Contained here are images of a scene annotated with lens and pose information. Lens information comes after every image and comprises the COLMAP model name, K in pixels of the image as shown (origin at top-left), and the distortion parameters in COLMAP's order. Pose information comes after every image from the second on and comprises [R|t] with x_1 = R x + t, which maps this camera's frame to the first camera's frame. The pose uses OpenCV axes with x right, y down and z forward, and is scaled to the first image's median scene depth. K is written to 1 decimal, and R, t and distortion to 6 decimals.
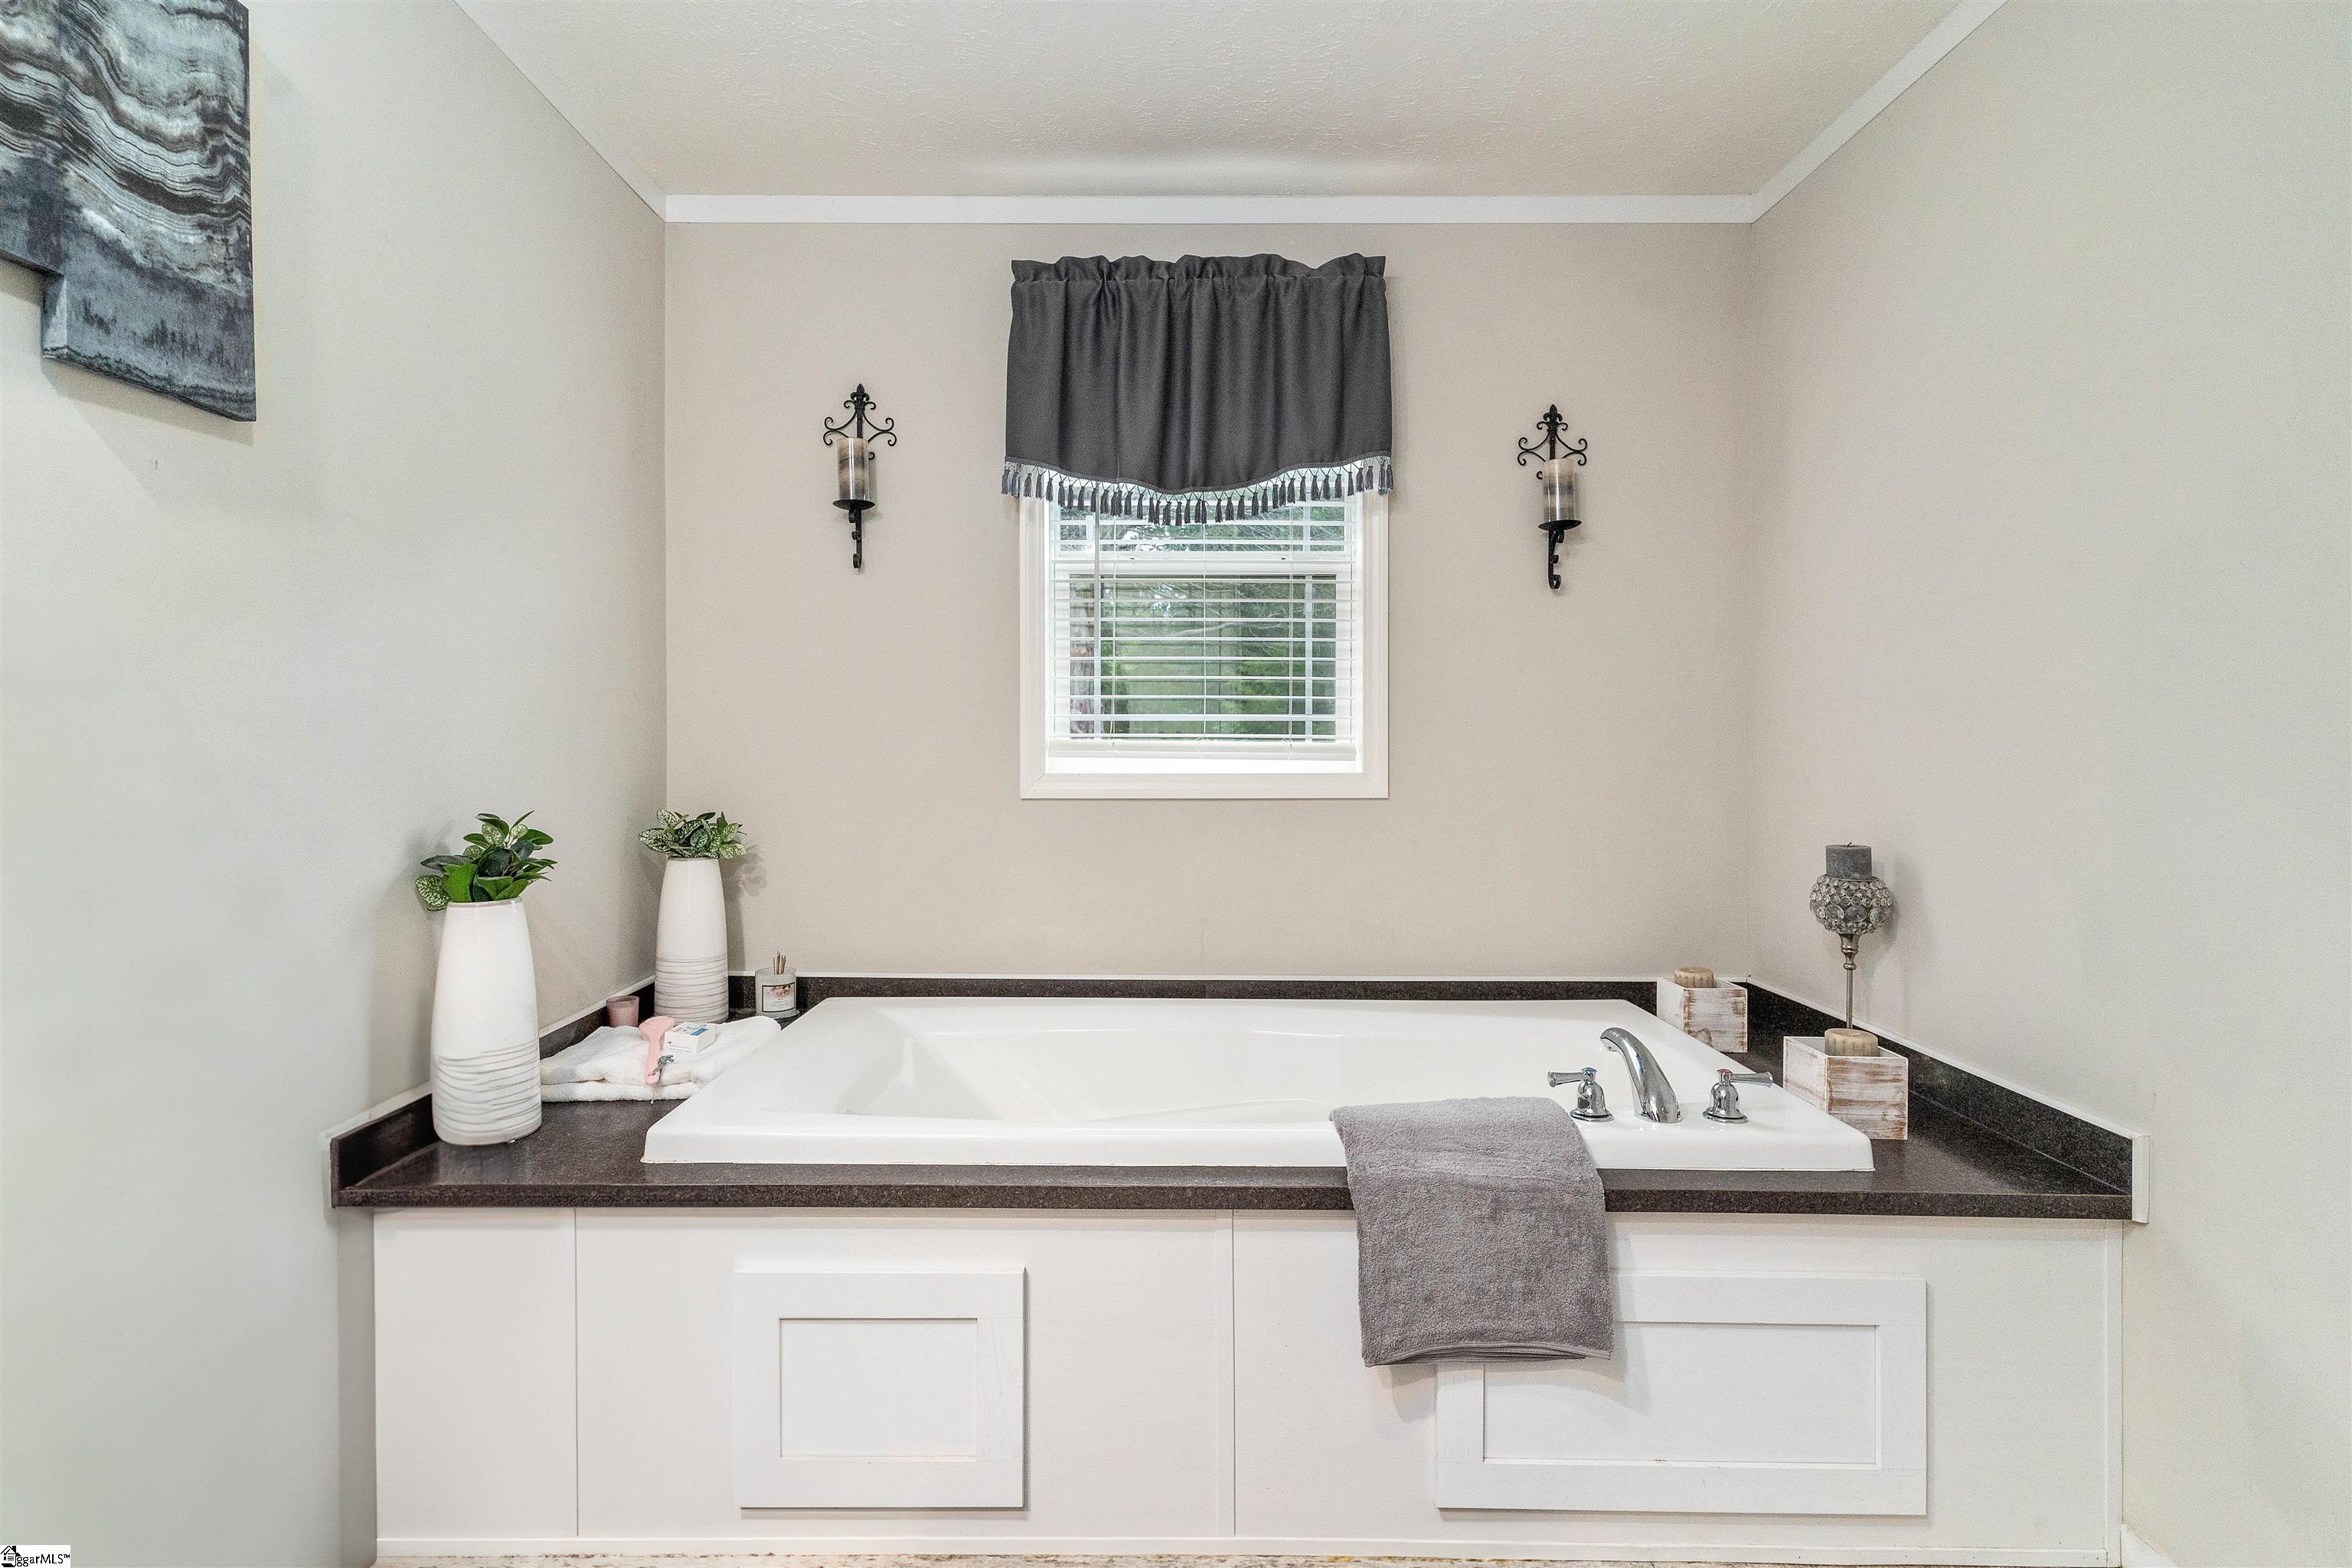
lens RADIAL K [[1142.6, 0, 1176.6], [0, 1142.6, 749.0], [0, 0, 1]] dist [-0.005739, 0.001039]
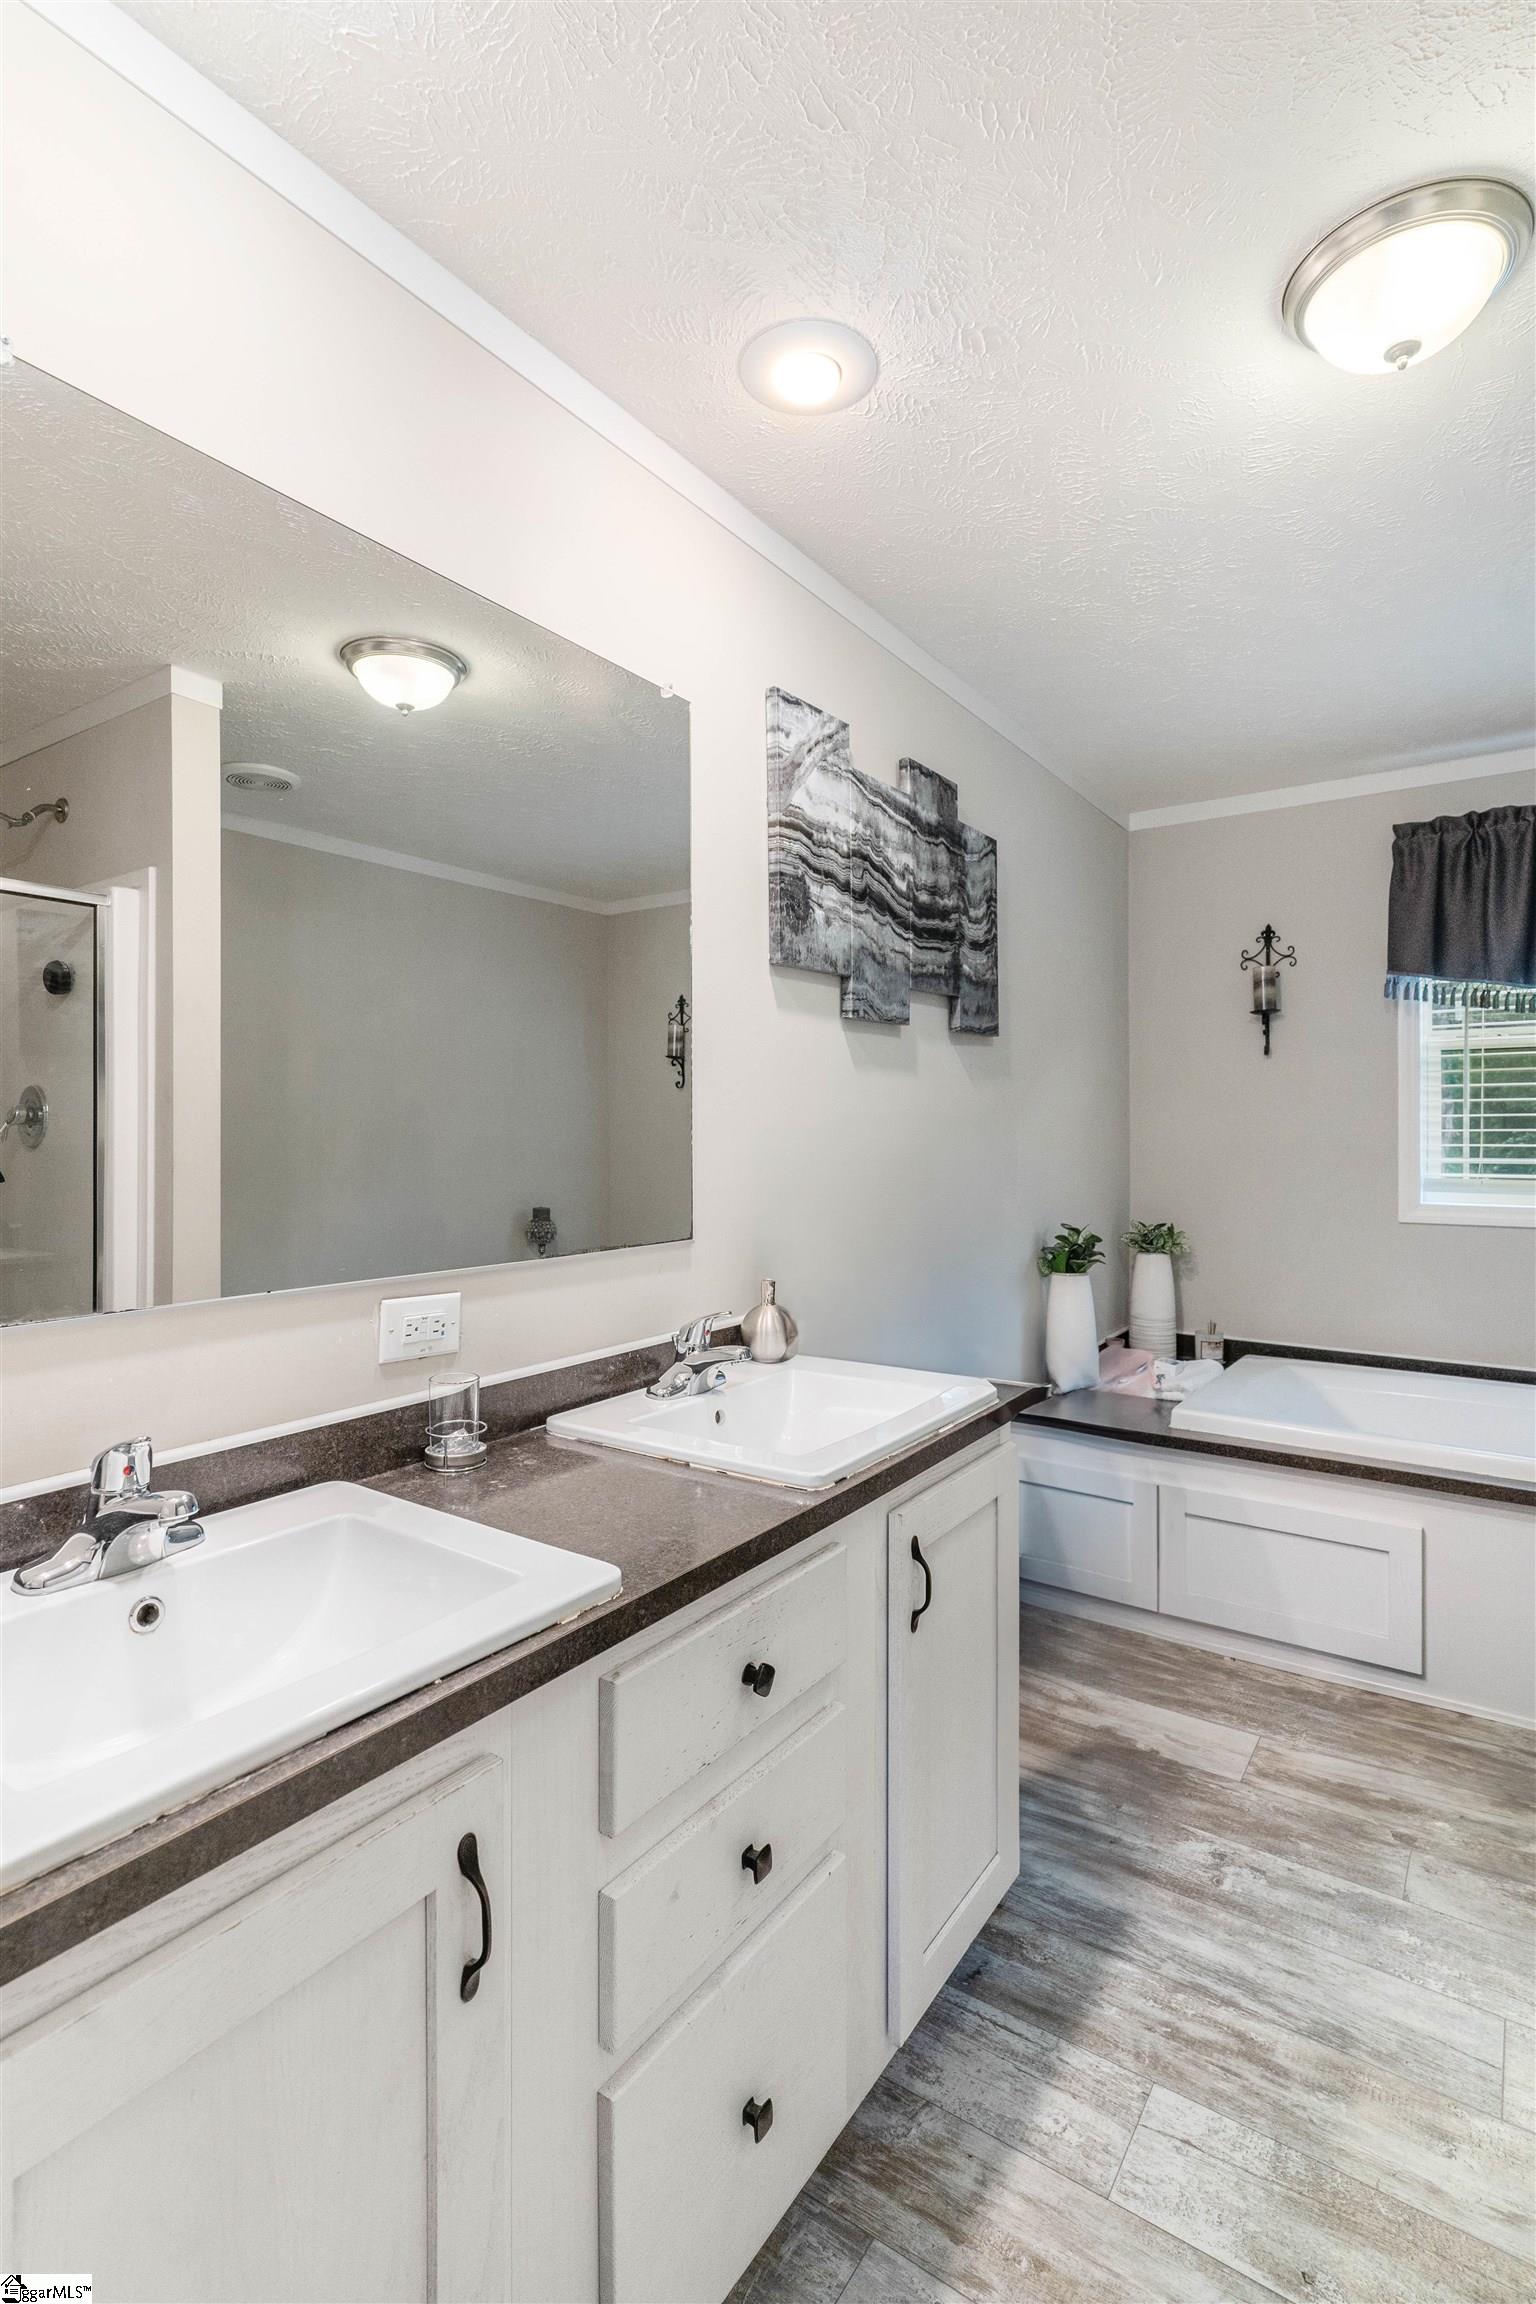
lens RADIAL K [[1115.4, 0, 767.0], [0, 1115.4, 1135.9], [0, 0, 1]] dist [0.010892, -0.000448]
pose [[0.818183, 0.000060, -0.574958, 0.011616], [-0.001988, 0.999994, -0.002725, -0.054816], [0.574955, 0.003372, 0.818178, -0.510662]]
